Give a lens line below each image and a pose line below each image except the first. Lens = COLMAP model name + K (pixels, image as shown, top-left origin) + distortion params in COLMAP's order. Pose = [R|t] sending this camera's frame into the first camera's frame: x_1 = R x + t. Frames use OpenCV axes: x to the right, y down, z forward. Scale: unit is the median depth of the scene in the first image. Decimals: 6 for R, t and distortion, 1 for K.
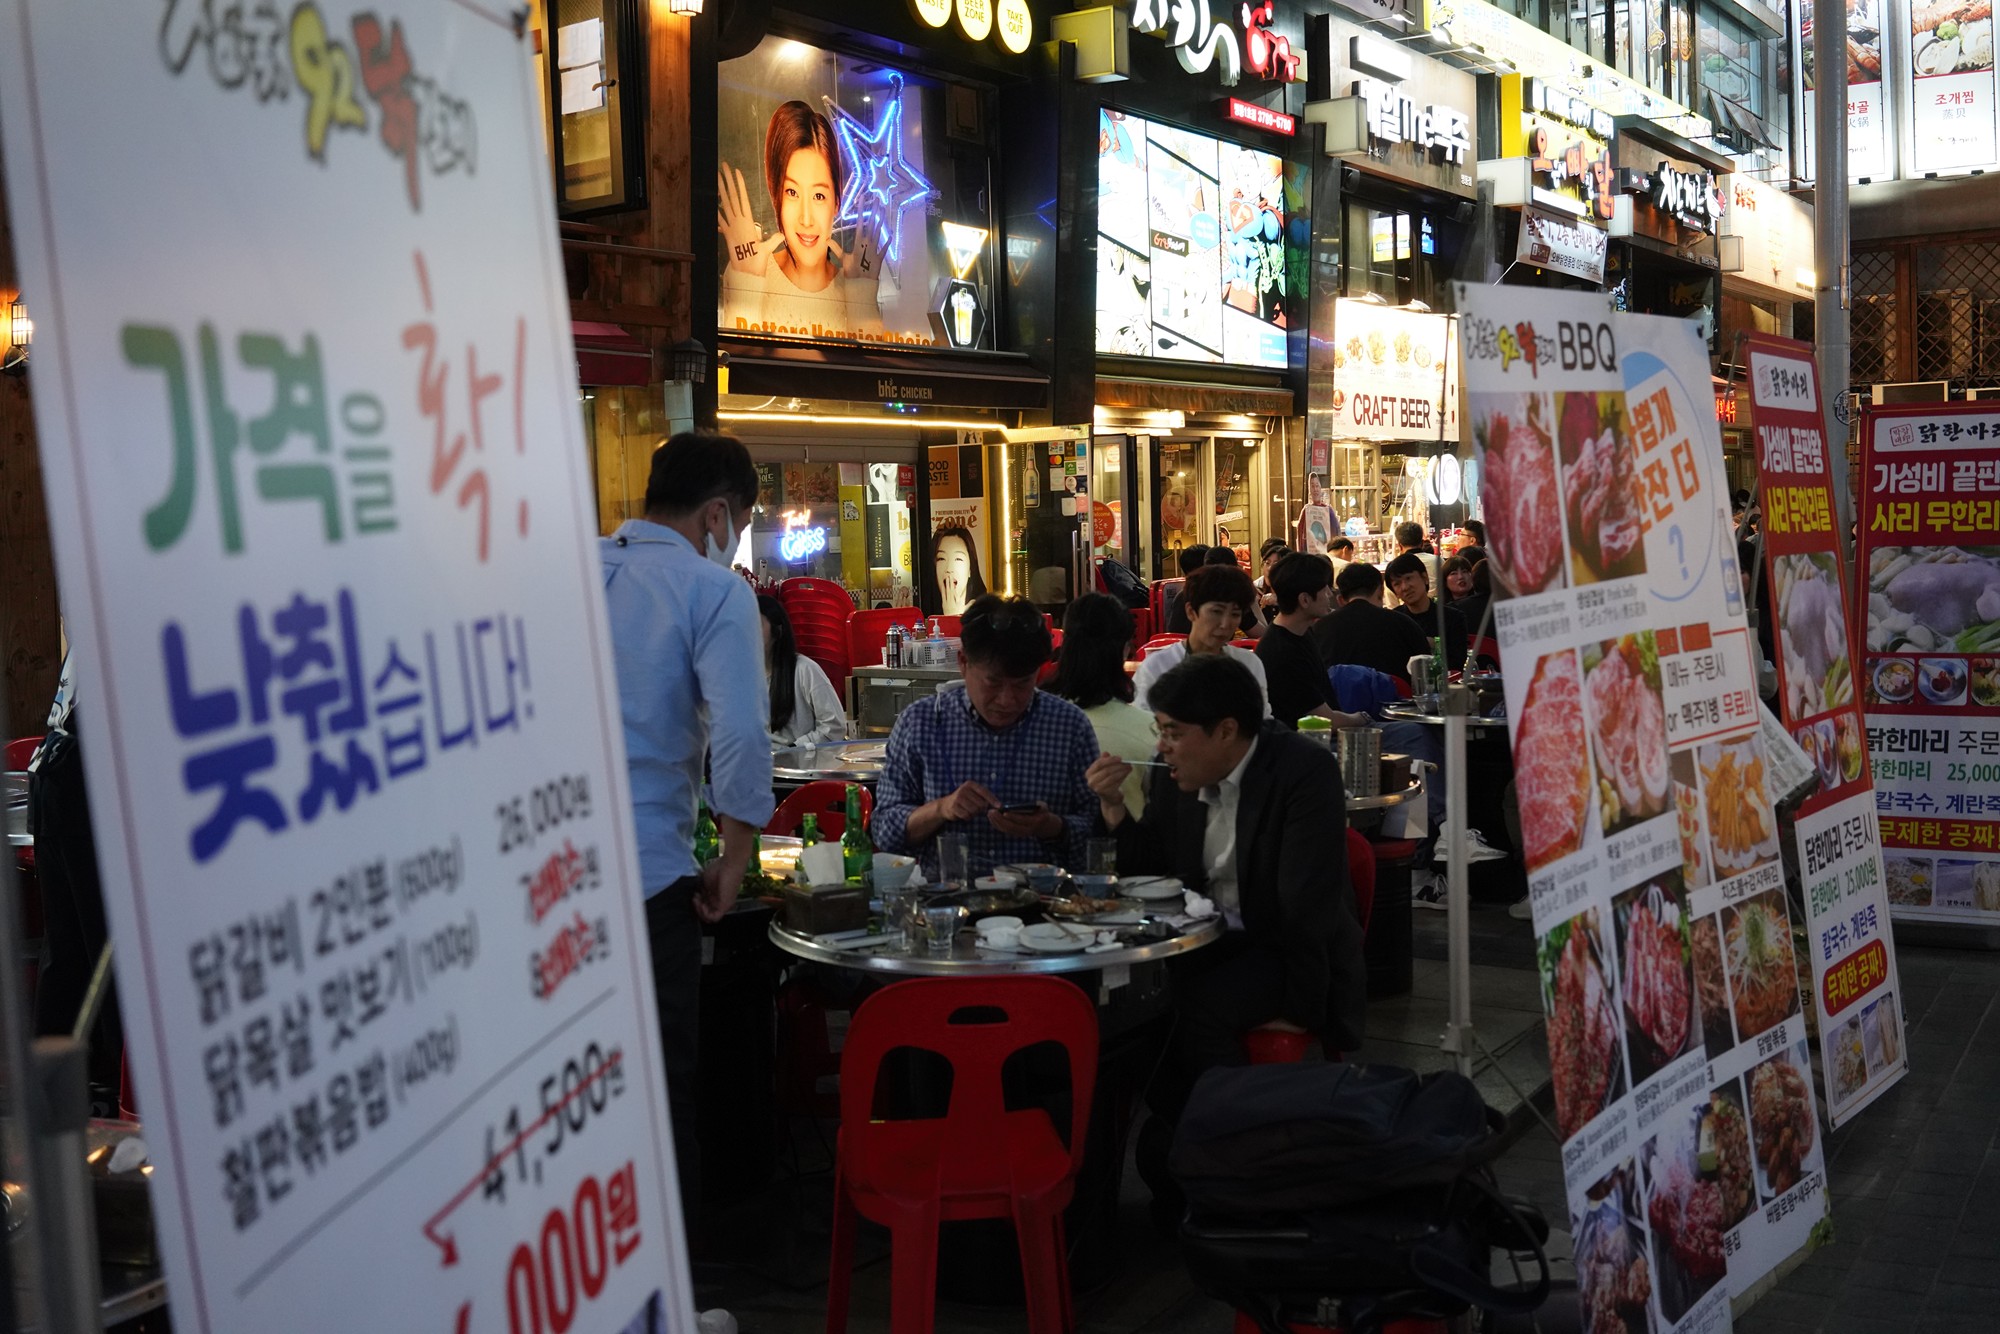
lens RADIAL K [[2008.9, 0, 1000.0], [0, 2008.9, 667.0], [0, 0, 1]] dist [0.064689, -0.223784]
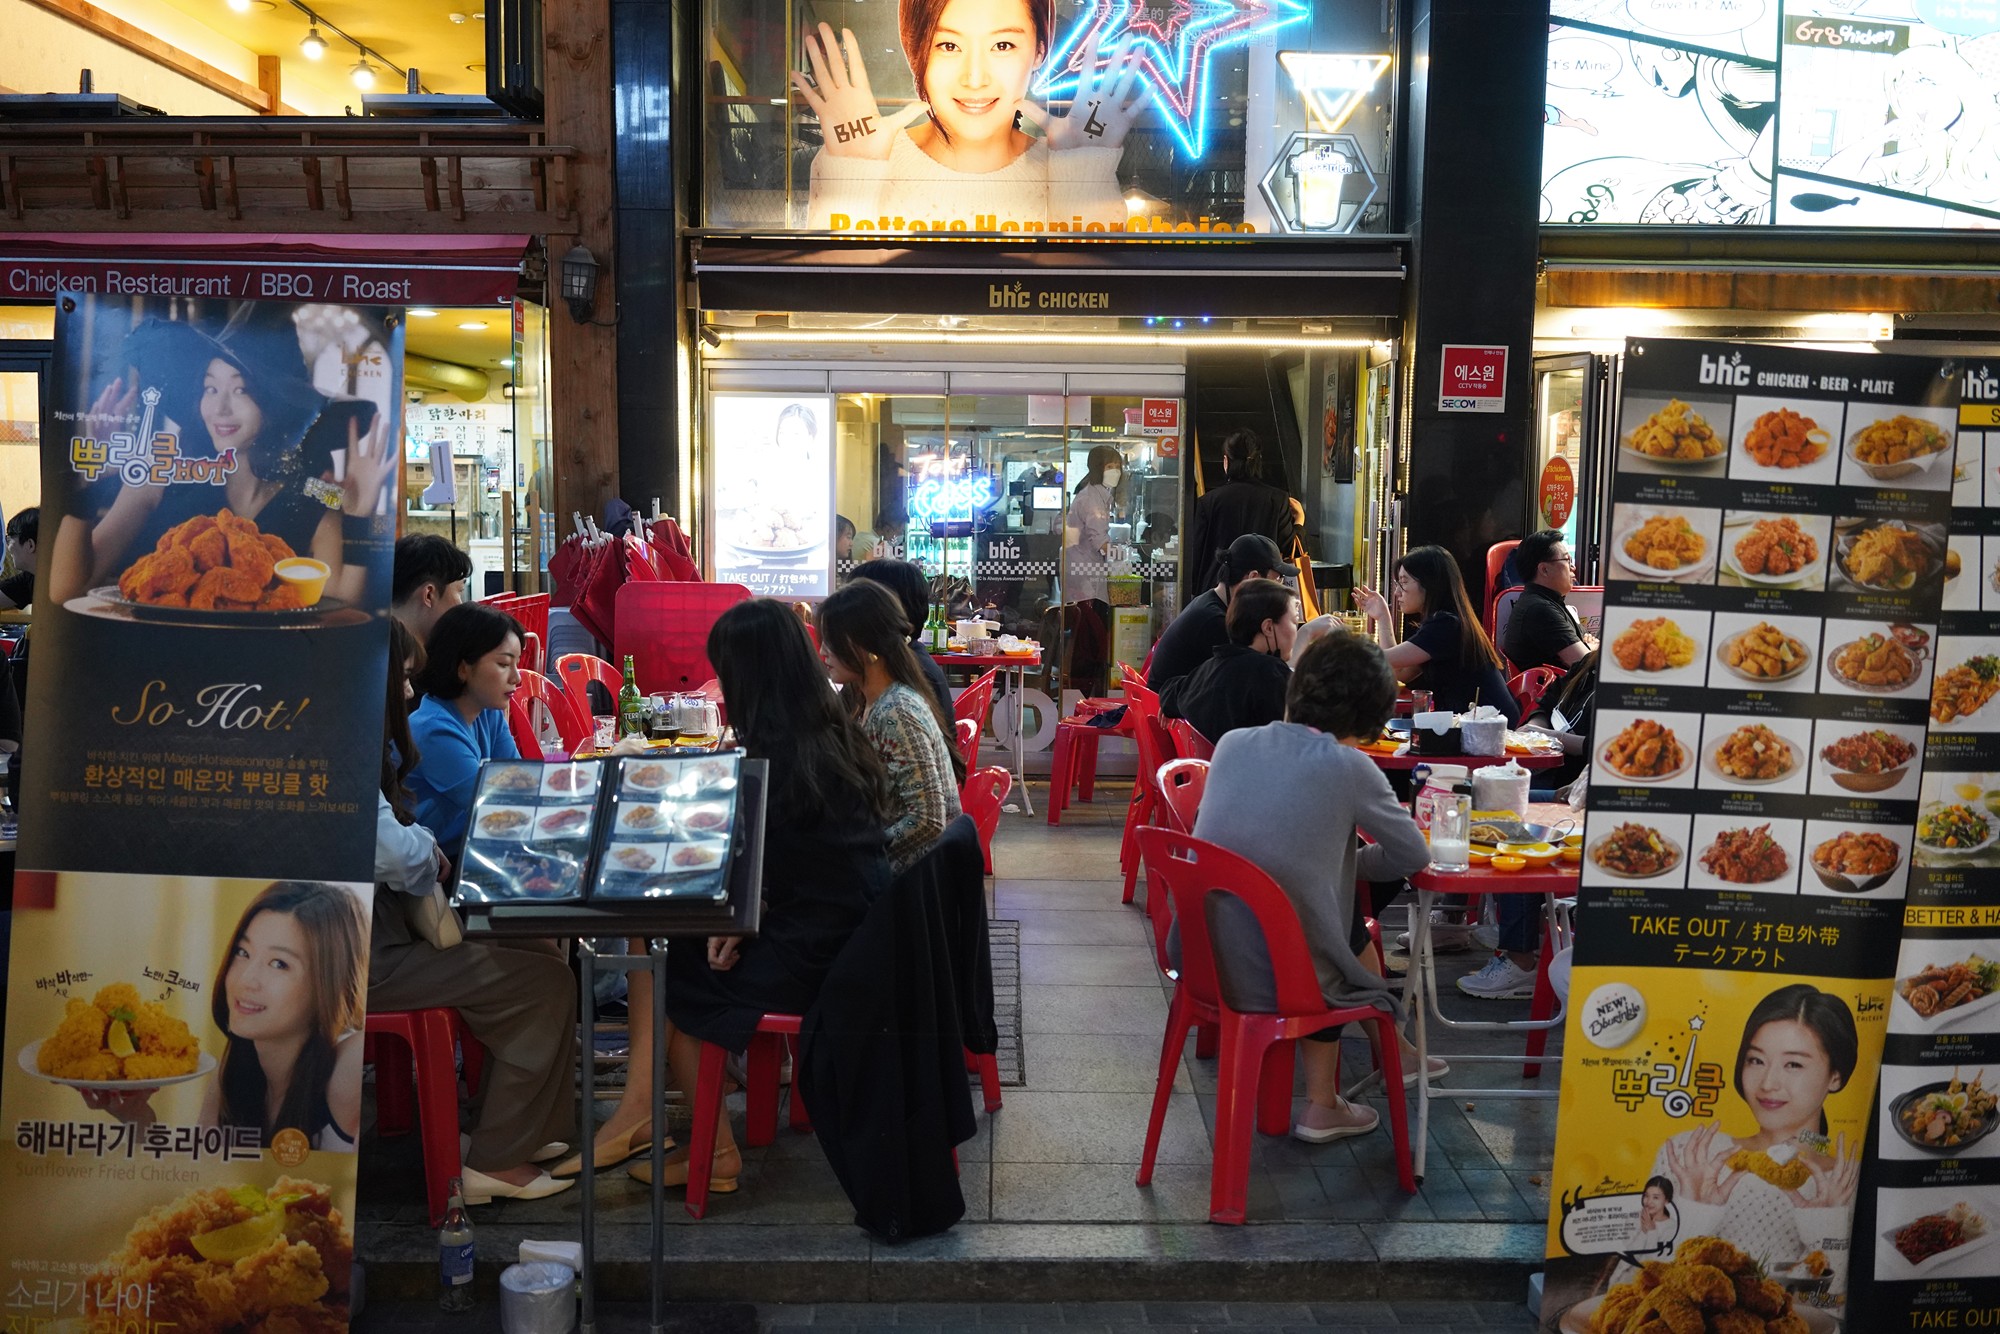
lens RADIAL K [[2008.9, 0, 1000.0], [0, 2008.9, 667.0], [0, 0, 1]] dist [0.064689, -0.223784]
pose [[0.574004, 0.124600, -0.809317, 0.457770], [-0.086951, 0.992042, 0.091062, -0.056348], [0.814223, 0.018101, 0.580271, 0.456256]]
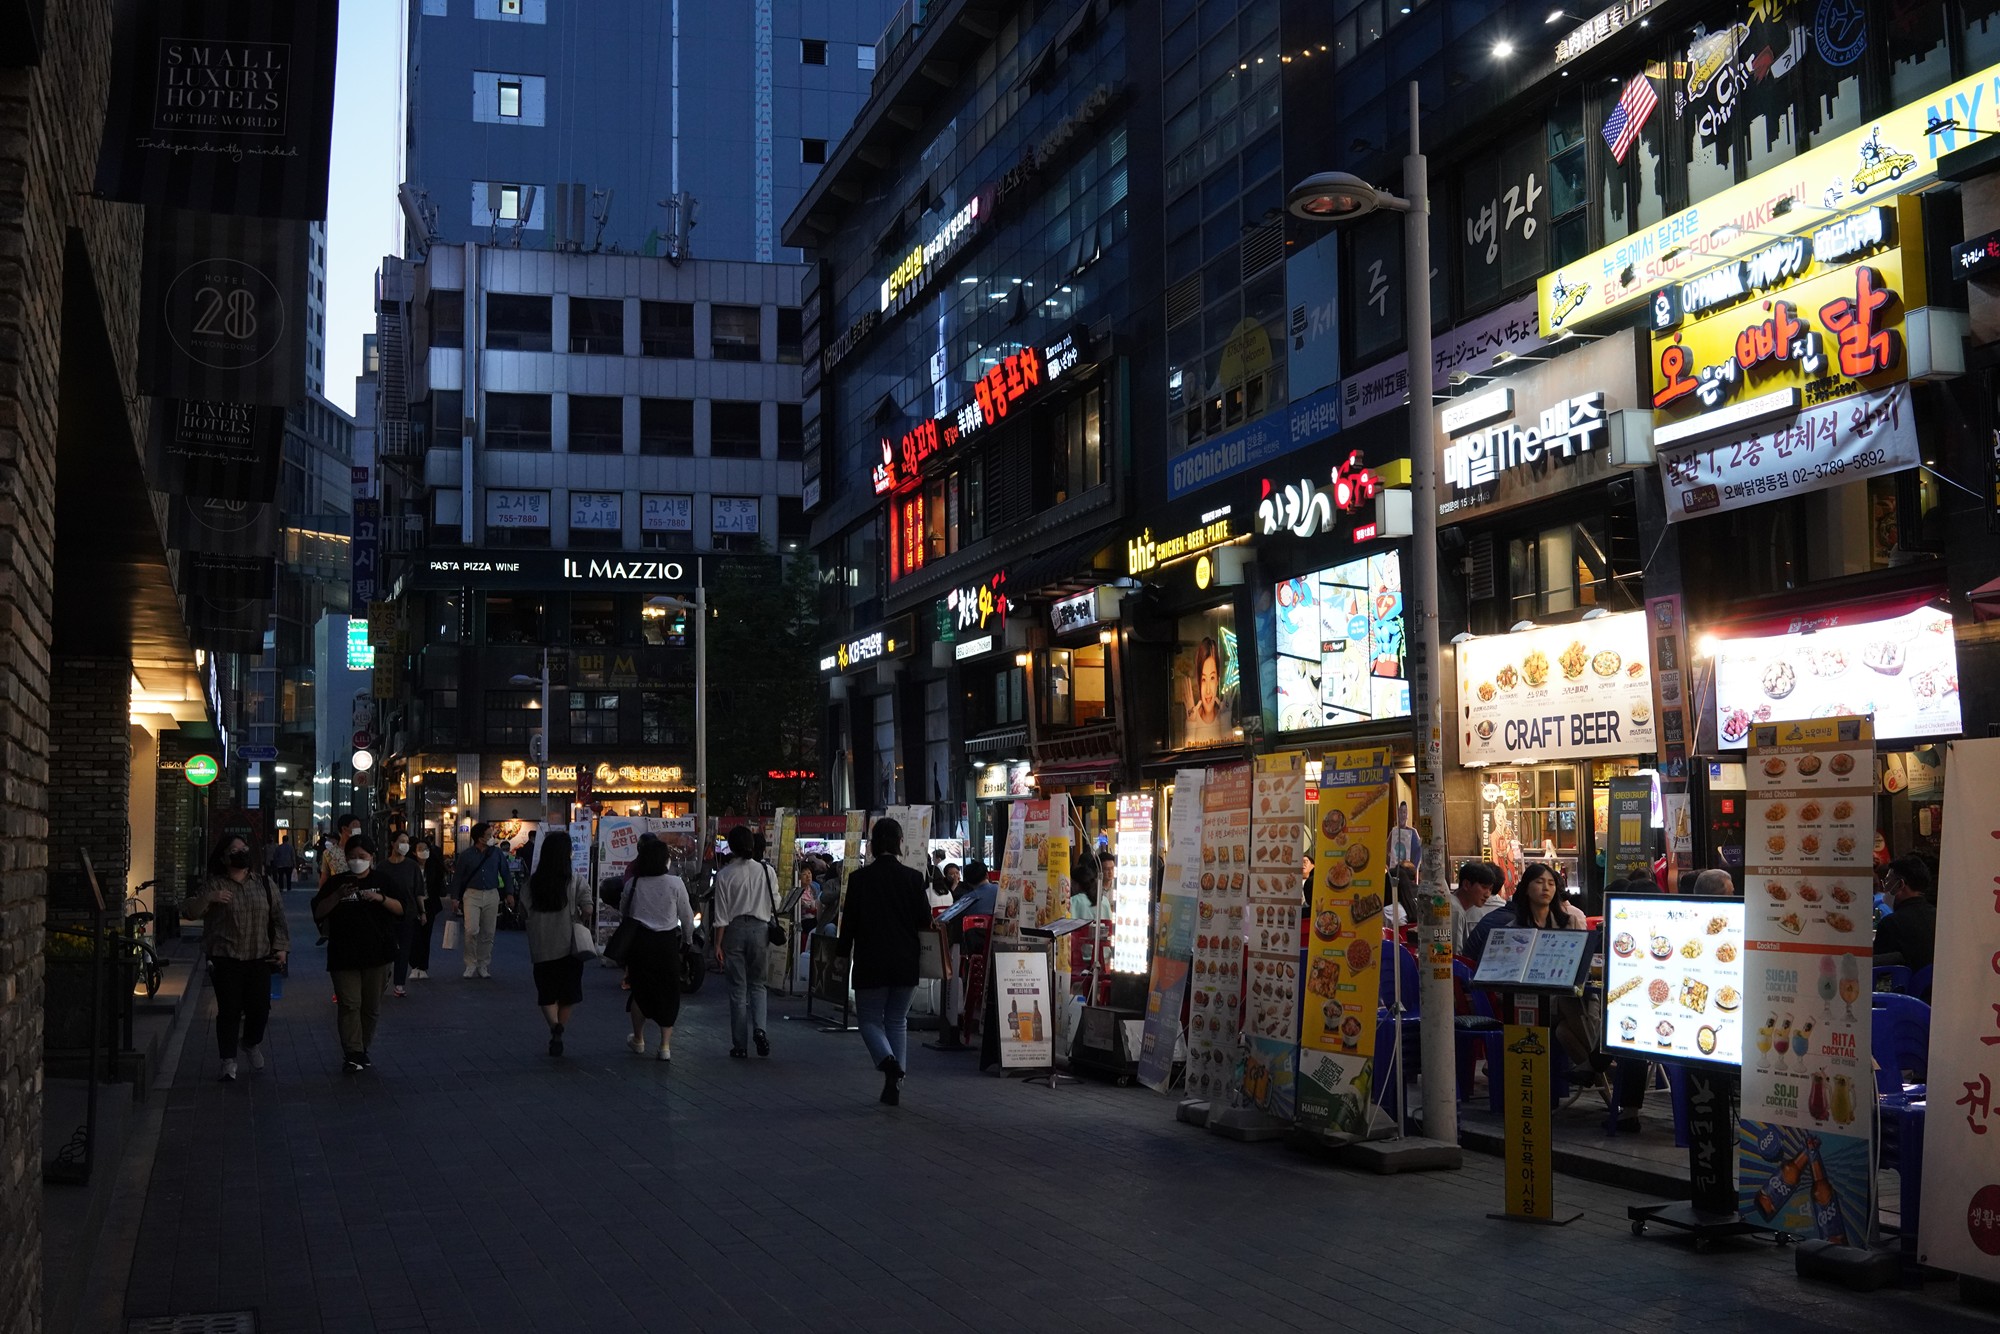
lens RADIAL K [[2008.9, 0, 1000.0], [0, 2008.9, 667.0], [0, 0, 1]] dist [0.064689, -0.223784]
pose [[-0.607641, -0.024679, -0.793828, 1.411994], [-0.023577, 0.999637, -0.013030, -0.173893], [0.793862, 0.010798, -0.608003, 1.725048]]
